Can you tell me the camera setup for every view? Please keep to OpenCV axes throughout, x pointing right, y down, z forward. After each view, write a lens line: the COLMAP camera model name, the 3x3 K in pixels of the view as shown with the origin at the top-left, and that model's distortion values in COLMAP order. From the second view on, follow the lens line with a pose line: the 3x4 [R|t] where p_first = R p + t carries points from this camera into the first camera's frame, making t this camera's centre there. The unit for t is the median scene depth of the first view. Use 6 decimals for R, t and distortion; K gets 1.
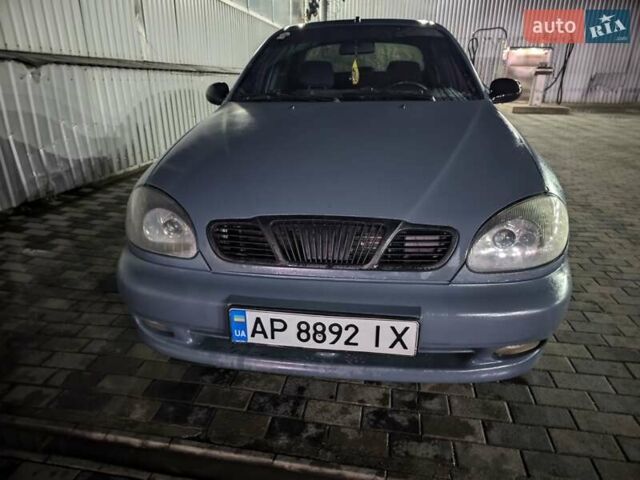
lens RADIAL K [[430.7, 0, 316.1], [0, 430.7, 243.4], [0, 0, 1]] dist [0.035965, -0.005247]
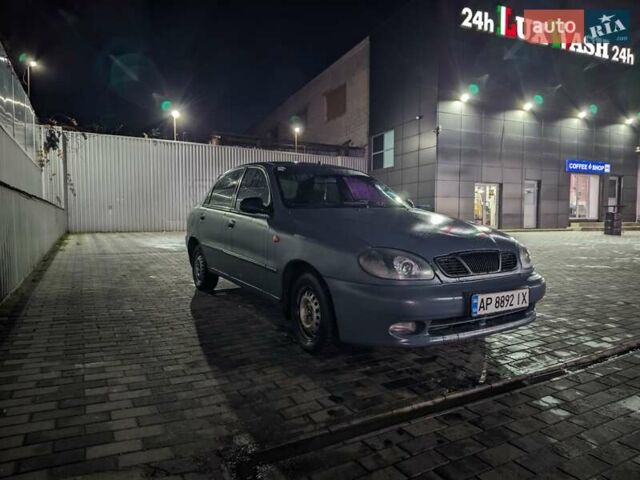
lens RADIAL K [[430.7, 0, 323.8], [0, 430.7, 237.8], [0, 0, 1]] dist [0.035965, -0.005247]
pose [[0.764768, -0.029189, 0.643645, -1.948738], [0.226071, 0.947617, -0.225640, 0.191760], [-0.603343, 0.318072, 0.731306, -0.091873]]
